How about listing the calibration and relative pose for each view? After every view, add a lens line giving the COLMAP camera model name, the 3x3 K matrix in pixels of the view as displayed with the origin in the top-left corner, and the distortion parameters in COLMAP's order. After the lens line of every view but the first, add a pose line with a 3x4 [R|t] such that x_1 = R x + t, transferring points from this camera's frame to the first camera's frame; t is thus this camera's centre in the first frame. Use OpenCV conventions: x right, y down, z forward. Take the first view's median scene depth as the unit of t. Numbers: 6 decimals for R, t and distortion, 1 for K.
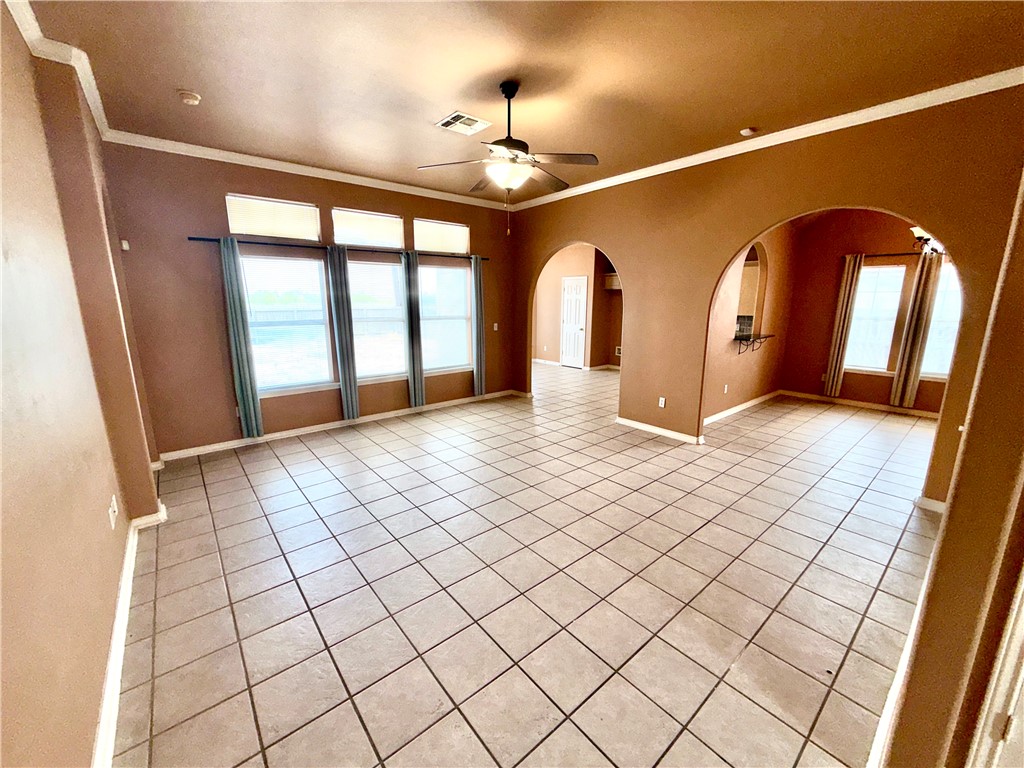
lens RADIAL K [[406.9, 0, 510.2], [0, 406.9, 384.9], [0, 0, 1]] dist [-0.000606, -0.000453]
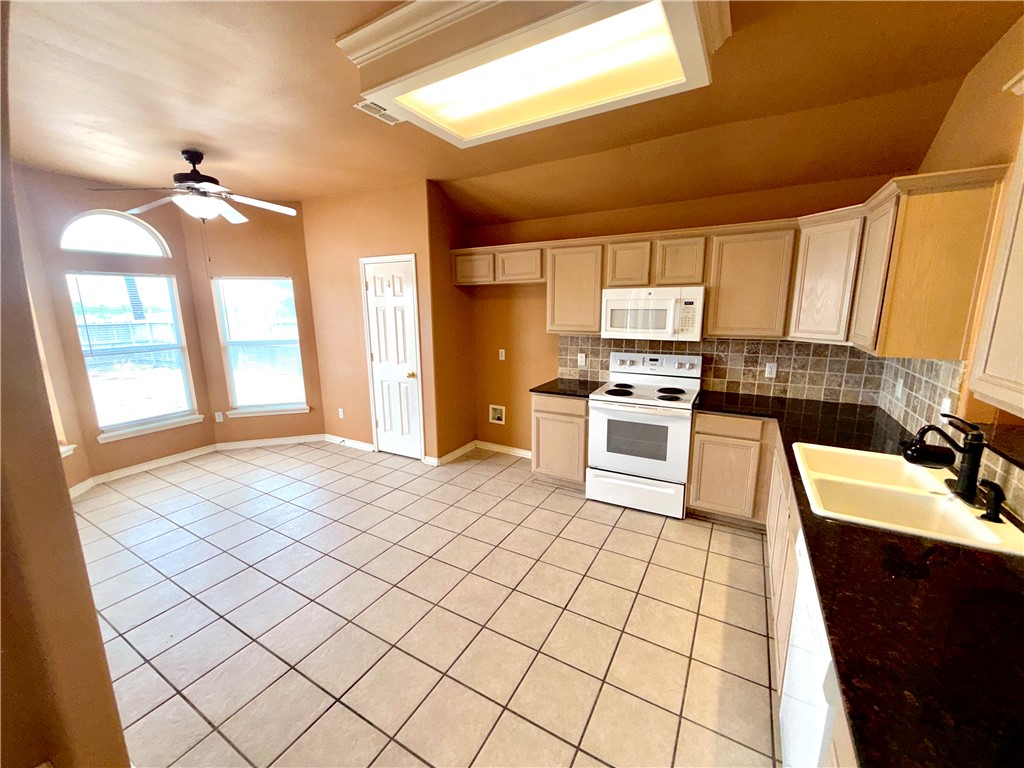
lens RADIAL K [[406.9, 0, 509.4], [0, 406.9, 384.9], [0, 0, 1]] dist [-0.000606, -0.000453]
pose [[0.940715, -0.070286, 0.331837, 0.249706], [0.075820, 0.997115, -0.003741, -0.227501], [-0.330617, 0.028679, 0.943329, 1.070050]]
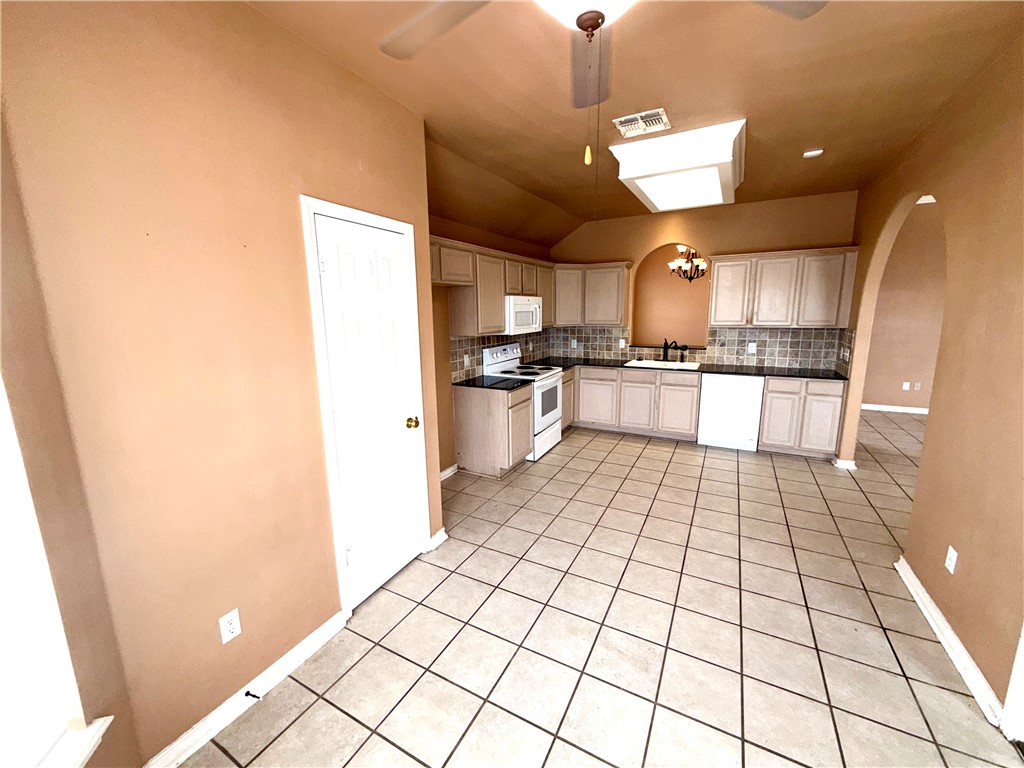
lens RADIAL K [[406.9, 0, 512.3], [0, 406.9, 383.5], [0, 0, 1]] dist [-0.000606, -0.000453]
pose [[-0.369012, -0.162282, 0.915147, -0.180801], [0.206788, 0.945623, 0.251069, -0.422743], [-0.906128, 0.281889, -0.315388, 1.997086]]
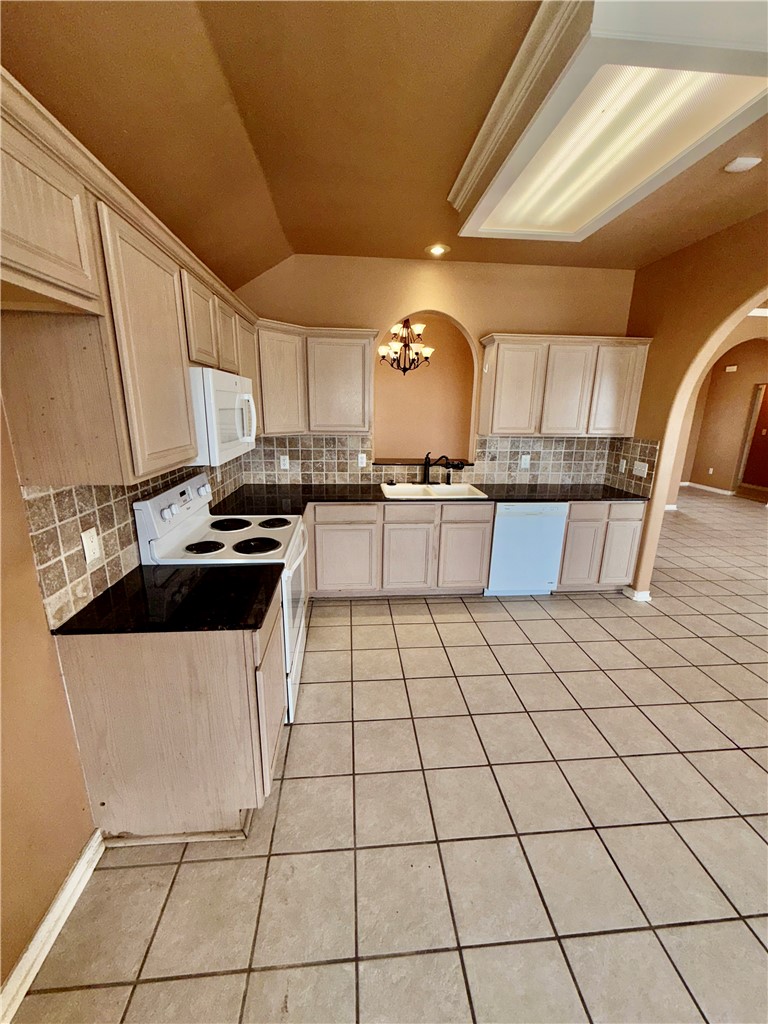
lens RADIAL K [[406.9, 0, 383.6], [0, 406.9, 510.0], [0, 0, 1]] dist [-0.000606, -0.000453]
pose [[-0.819028, -0.154917, 0.552443, 0.315467], [0.104464, 0.906501, 0.409077, -0.398029], [-0.564163, 0.392756, -0.726267, 1.884948]]
